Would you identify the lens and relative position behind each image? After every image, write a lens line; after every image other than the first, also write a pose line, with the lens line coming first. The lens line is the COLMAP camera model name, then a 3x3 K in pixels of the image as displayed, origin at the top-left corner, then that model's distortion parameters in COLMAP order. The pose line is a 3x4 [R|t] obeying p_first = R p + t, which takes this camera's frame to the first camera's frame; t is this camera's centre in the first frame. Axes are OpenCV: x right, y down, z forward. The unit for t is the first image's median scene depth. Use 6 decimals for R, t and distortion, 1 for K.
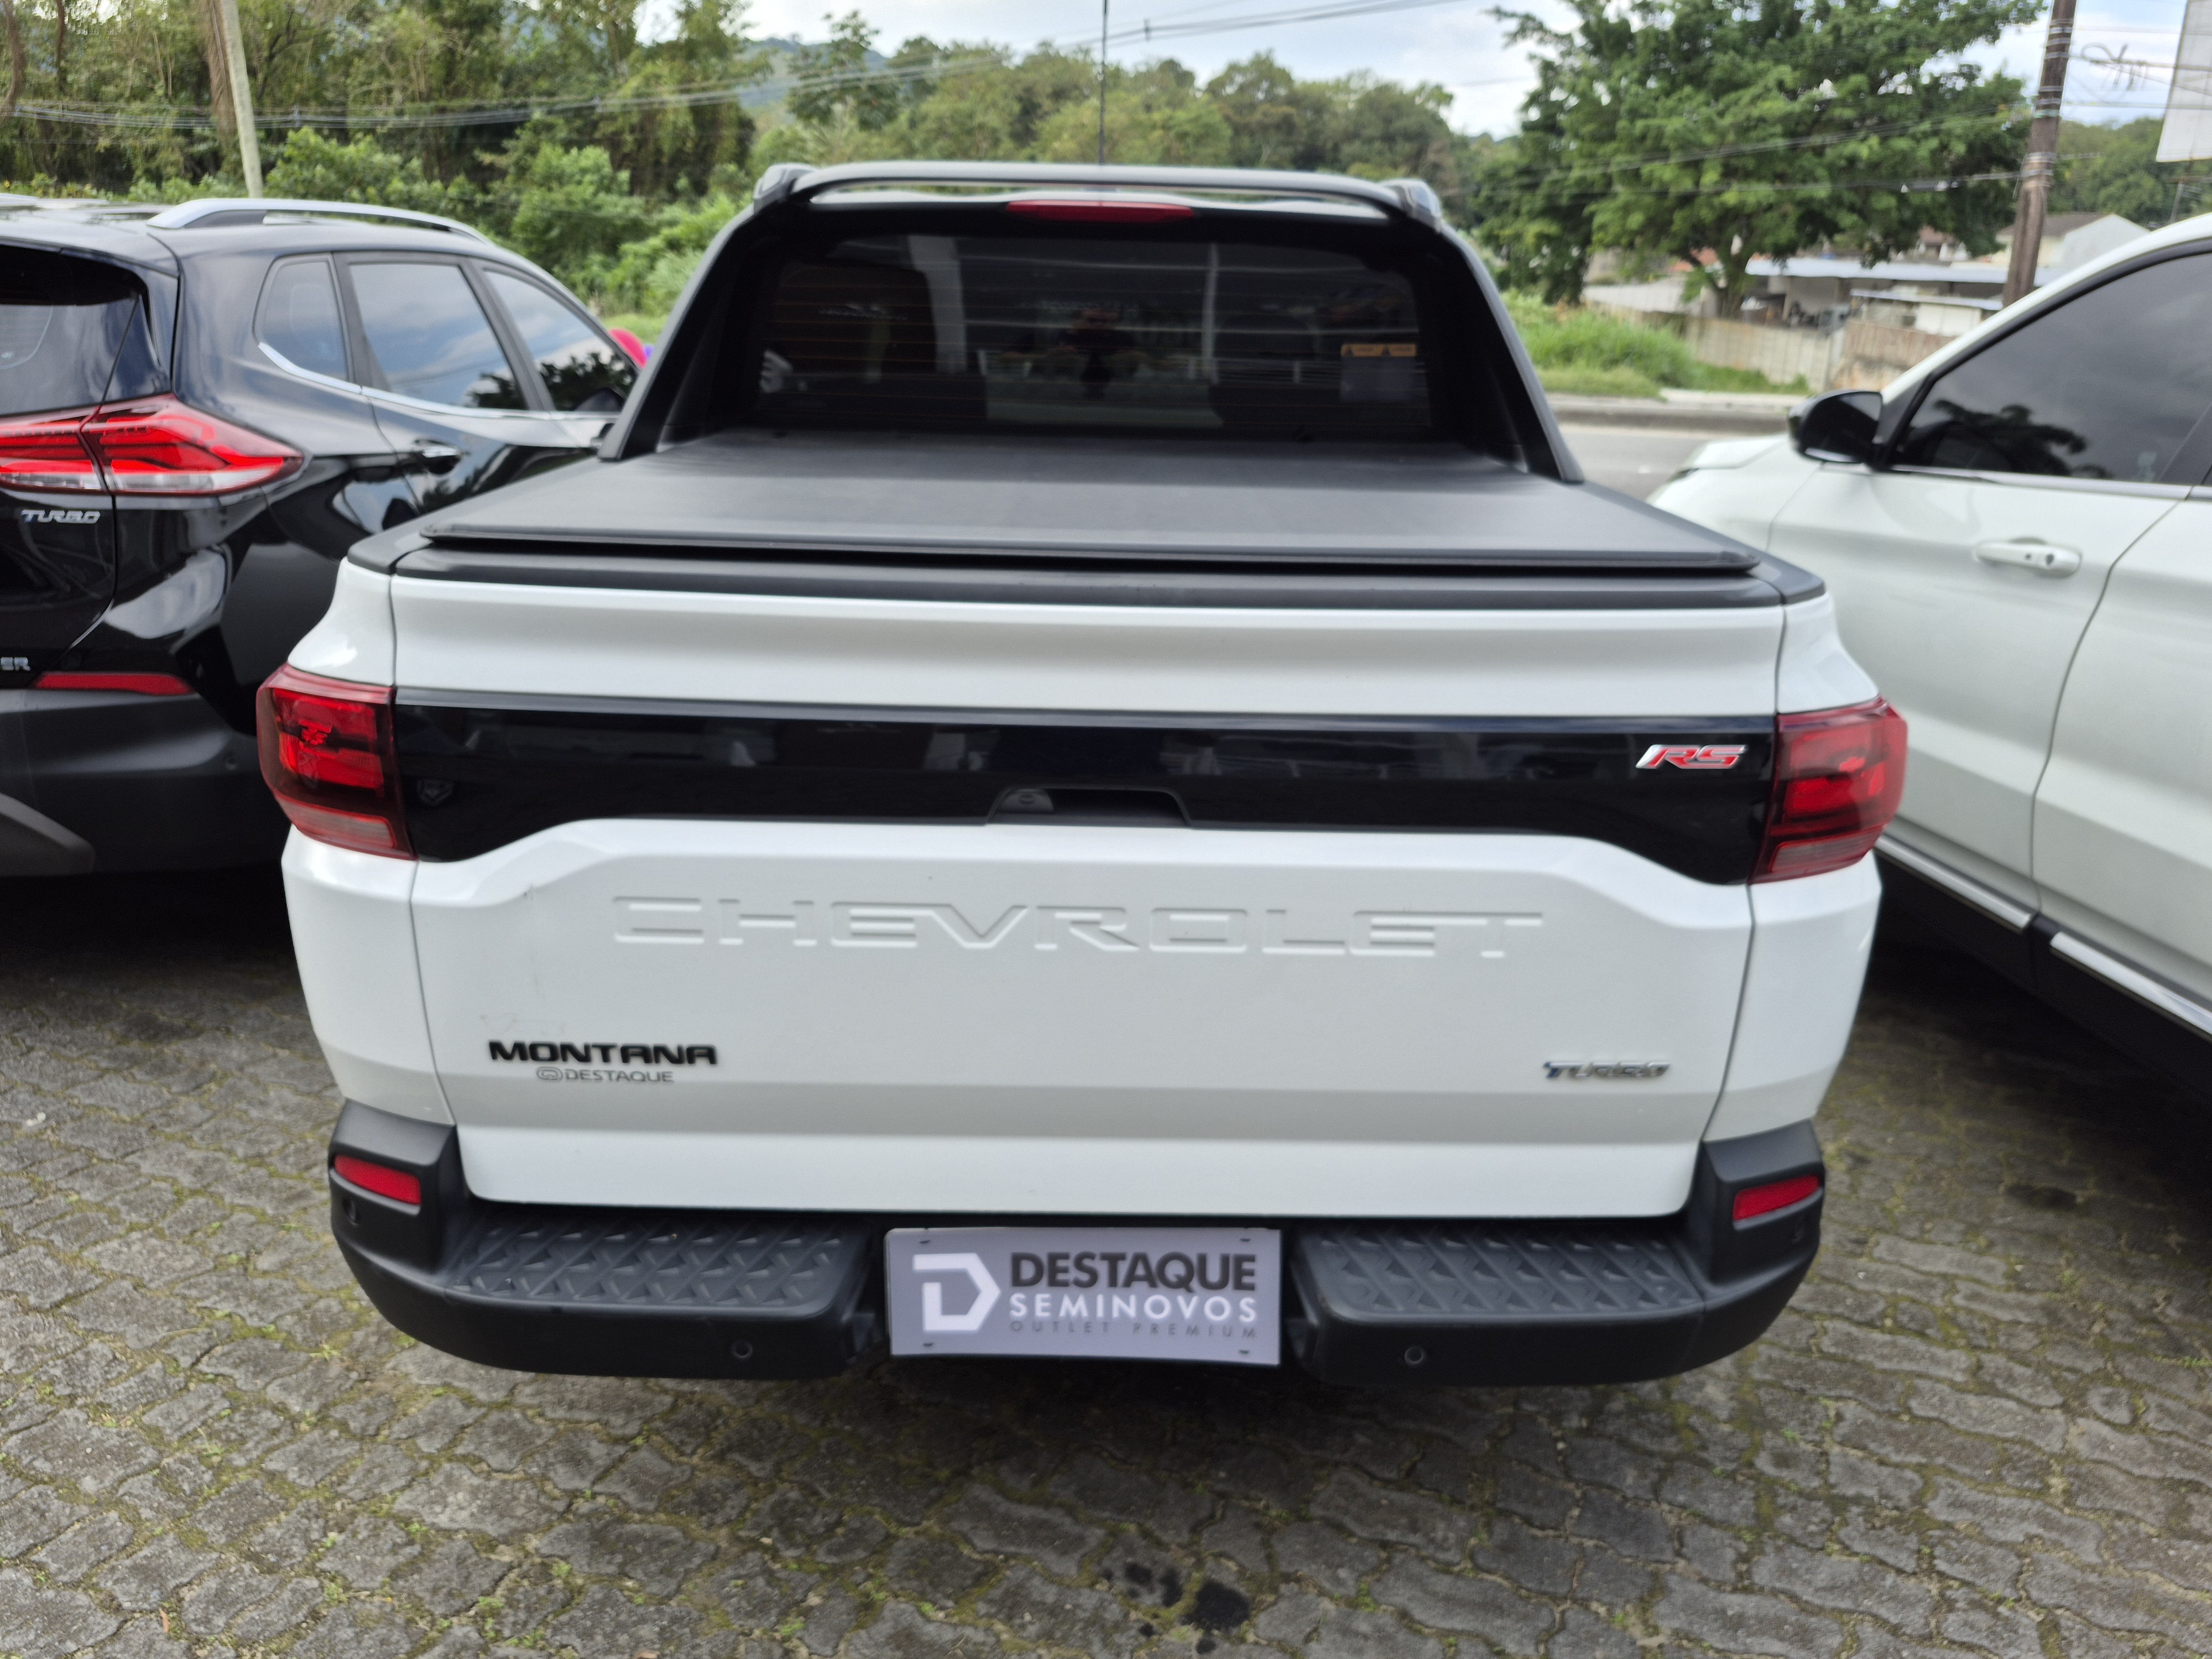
lens RADIAL K [[1580.9, 0, 1102.1], [0, 1580.9, 825.1], [0, 0, 1]] dist [0.013353, -0.009281]
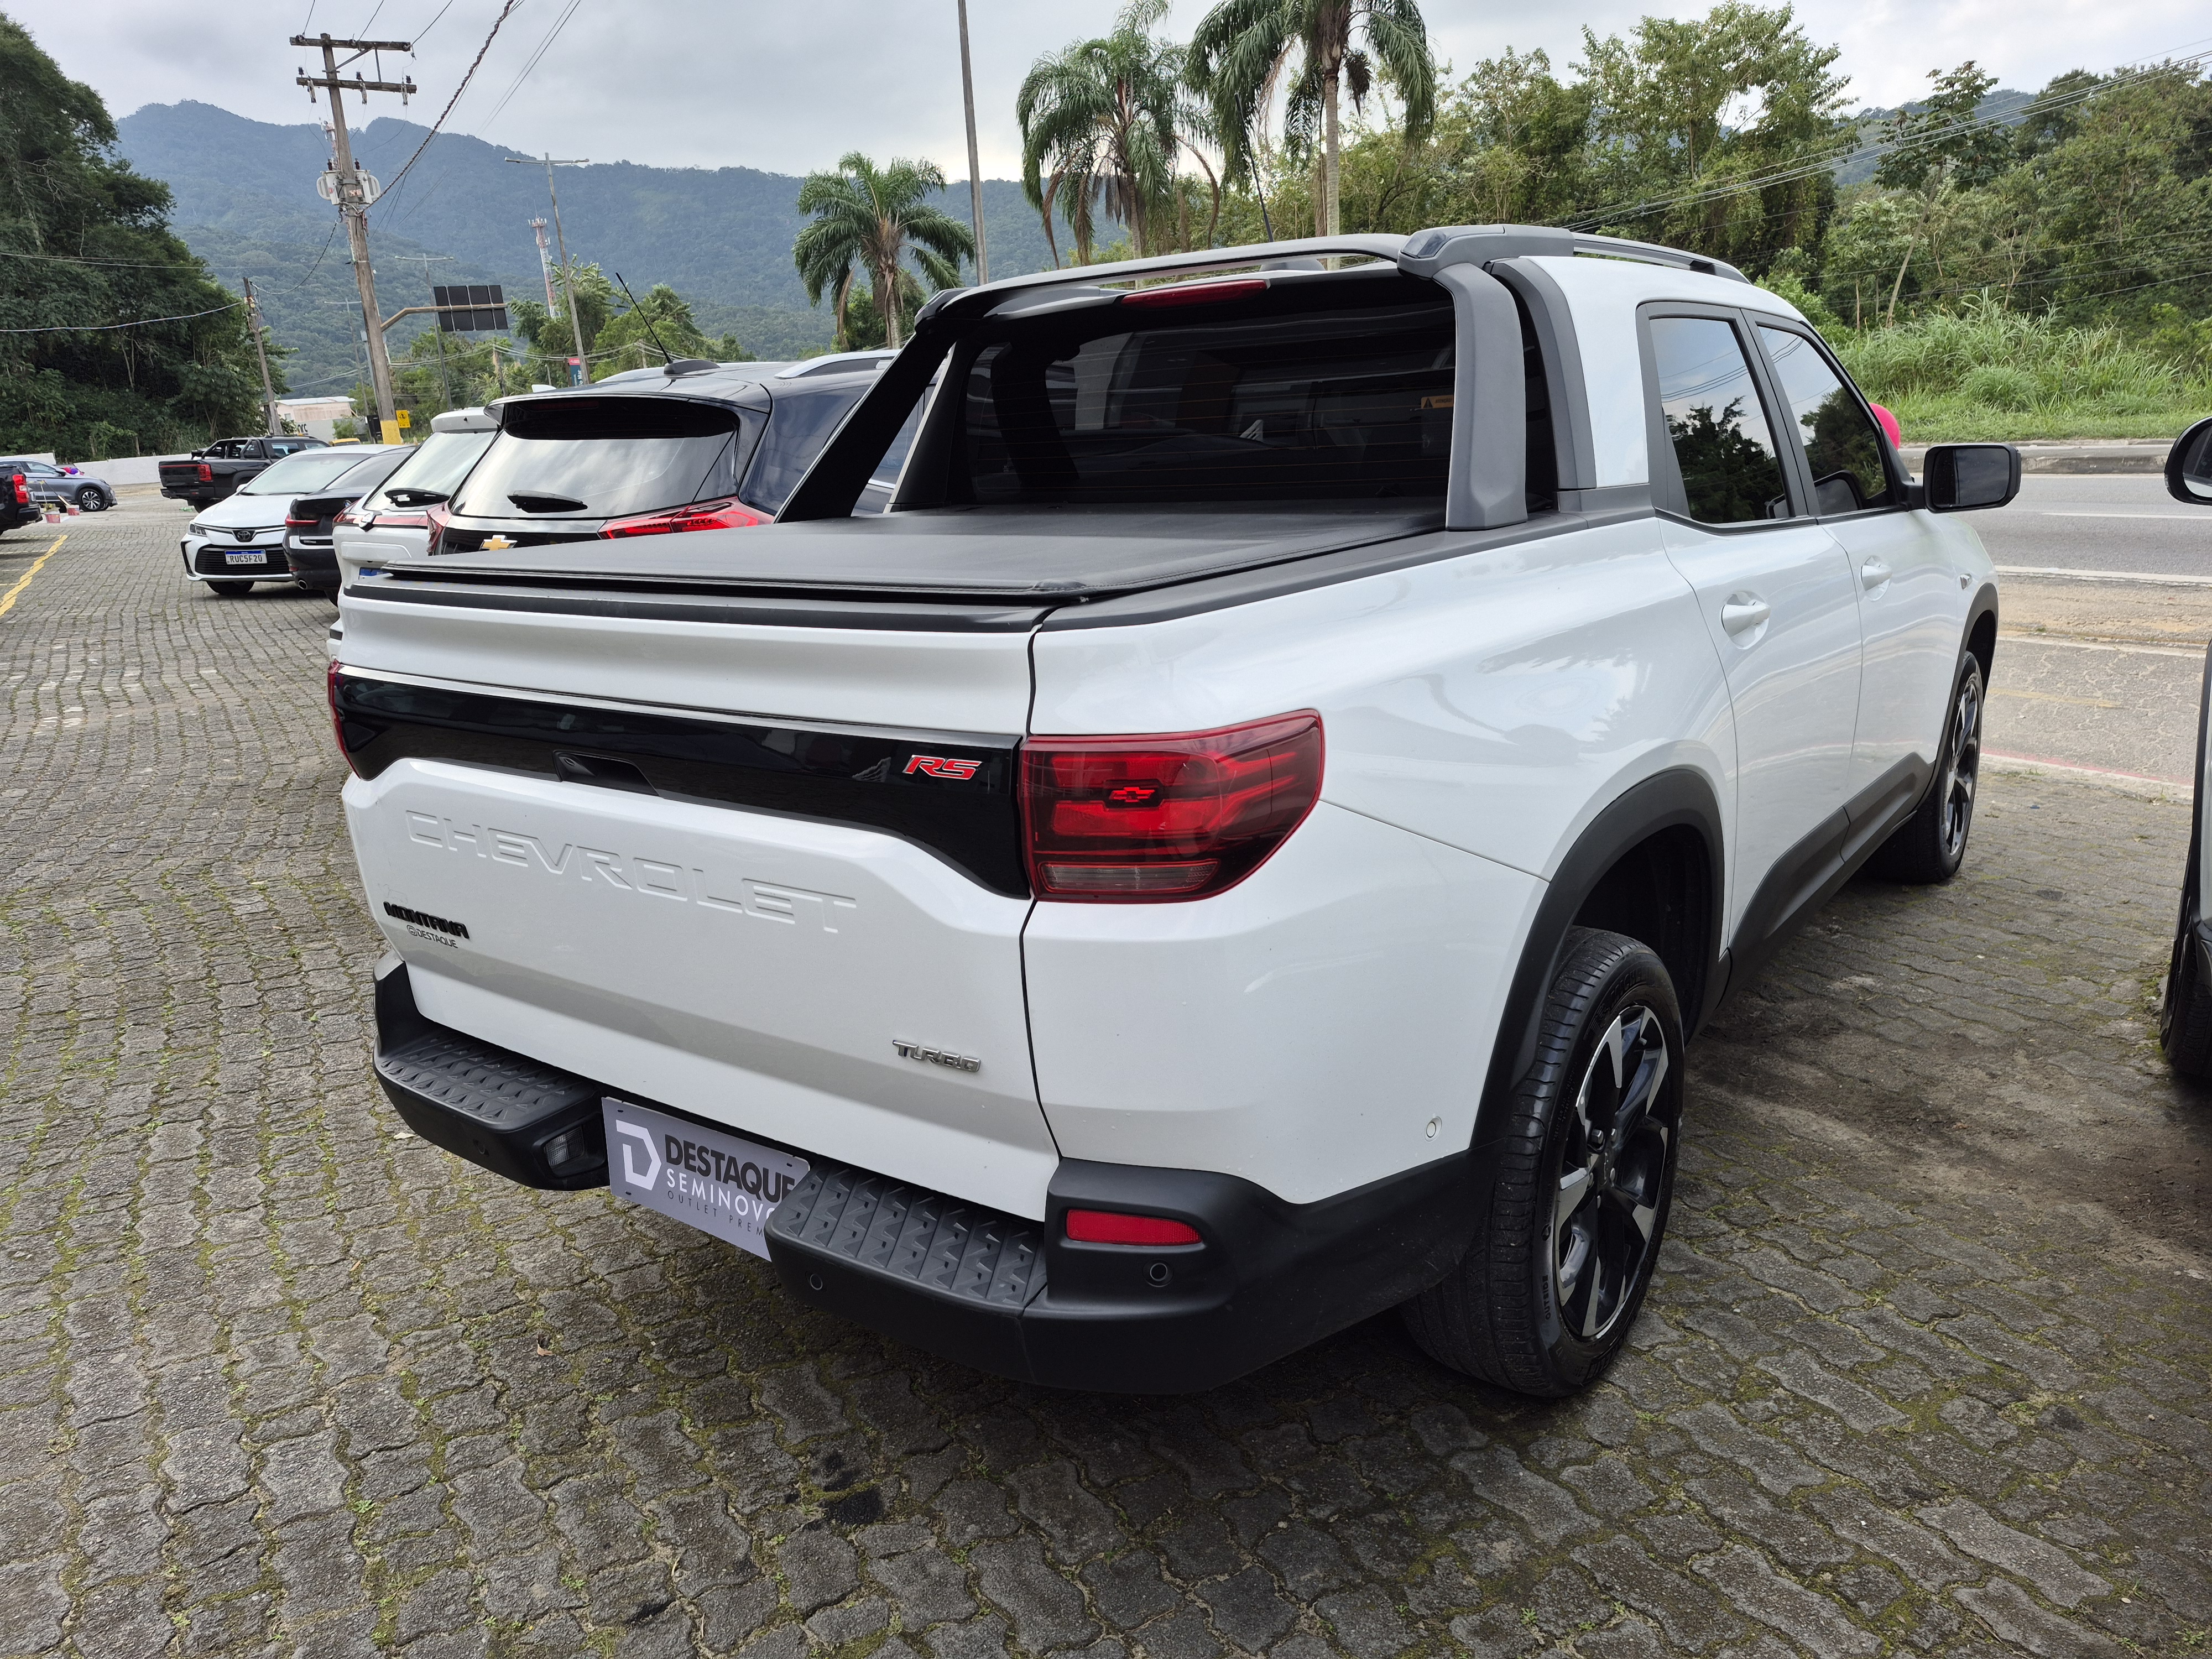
lens RADIAL K [[1600.0, 0, 1112.3], [0, 1600.0, 839.9], [0, 0, 1]] dist [-0.007949, -0.004100]
pose [[0.780032, 0.091468, -0.619019, 0.067855], [-0.122669, 0.992416, -0.007934, 0.000078], [0.613598, 0.082123, 0.785336, 0.012853]]
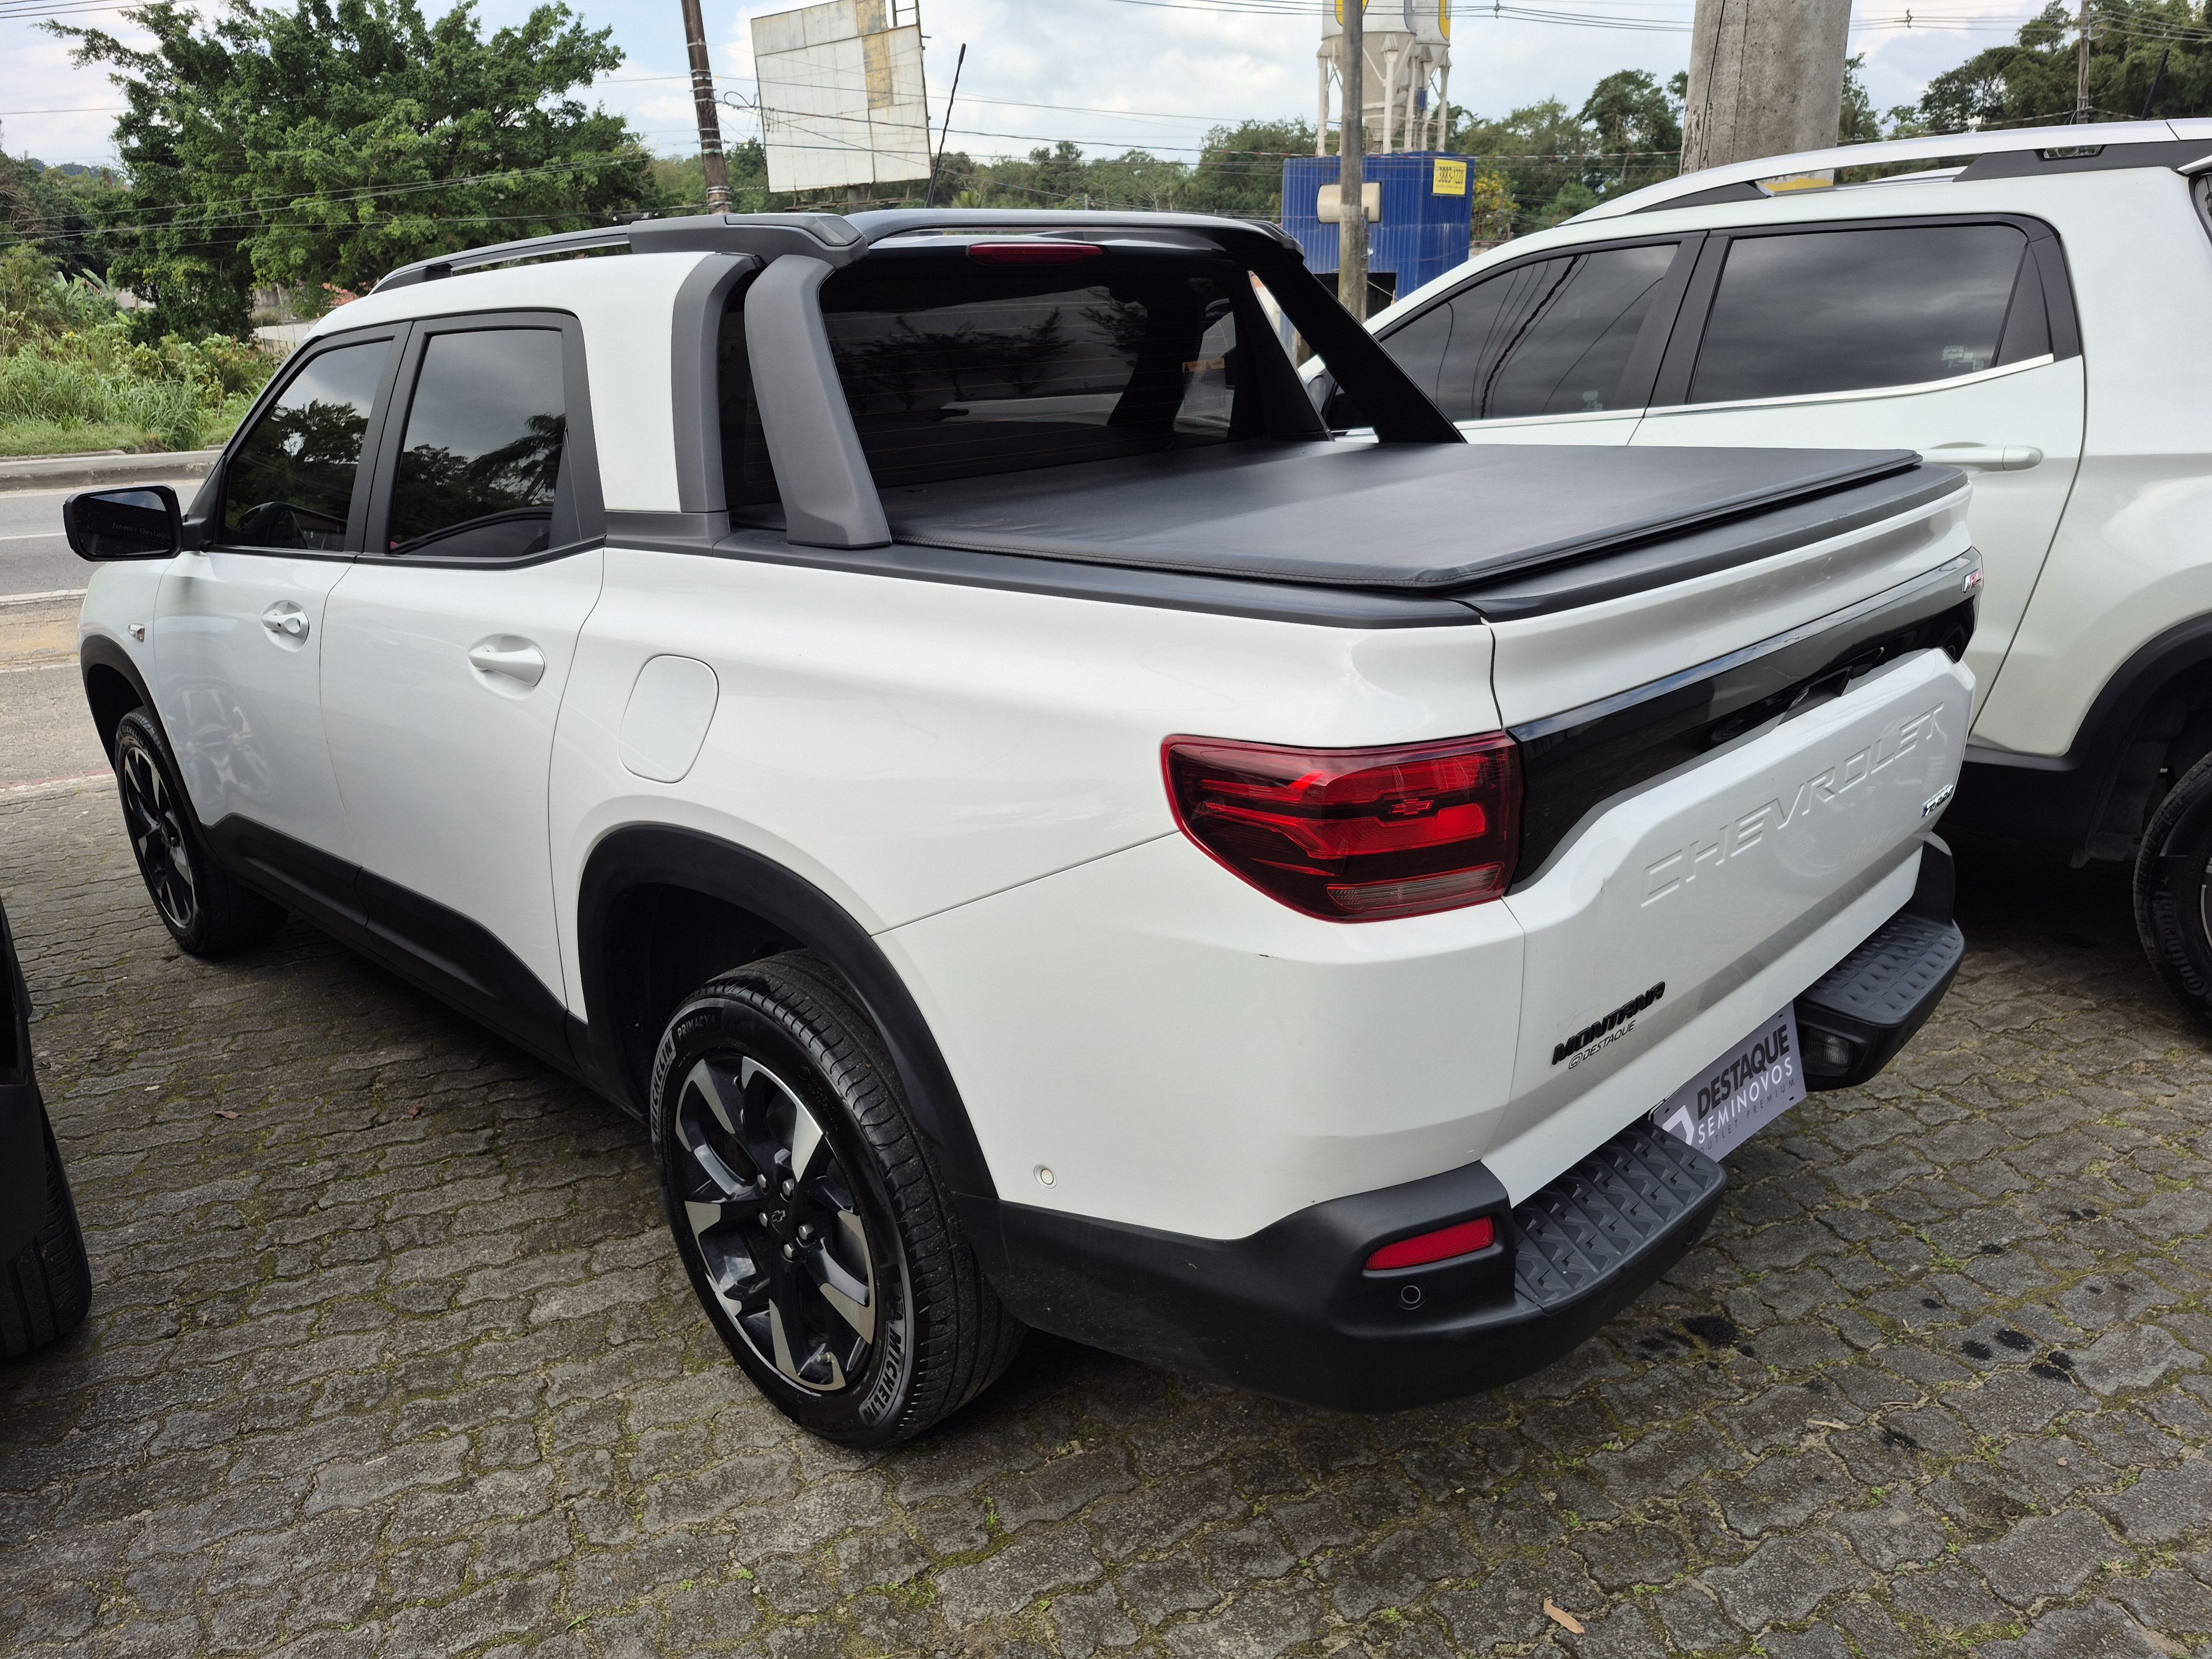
lens RADIAL K [[1580.9, 0, 1102.1], [0, 1580.9, 825.1], [0, 0, 1]] dist [0.013353, -0.009281]
pose [[0.708394, -0.267774, 0.653050, -0.076128], [0.278696, 0.956176, 0.089753, -0.011101], [-0.648465, 0.118422, 0.751977, 0.023923]]
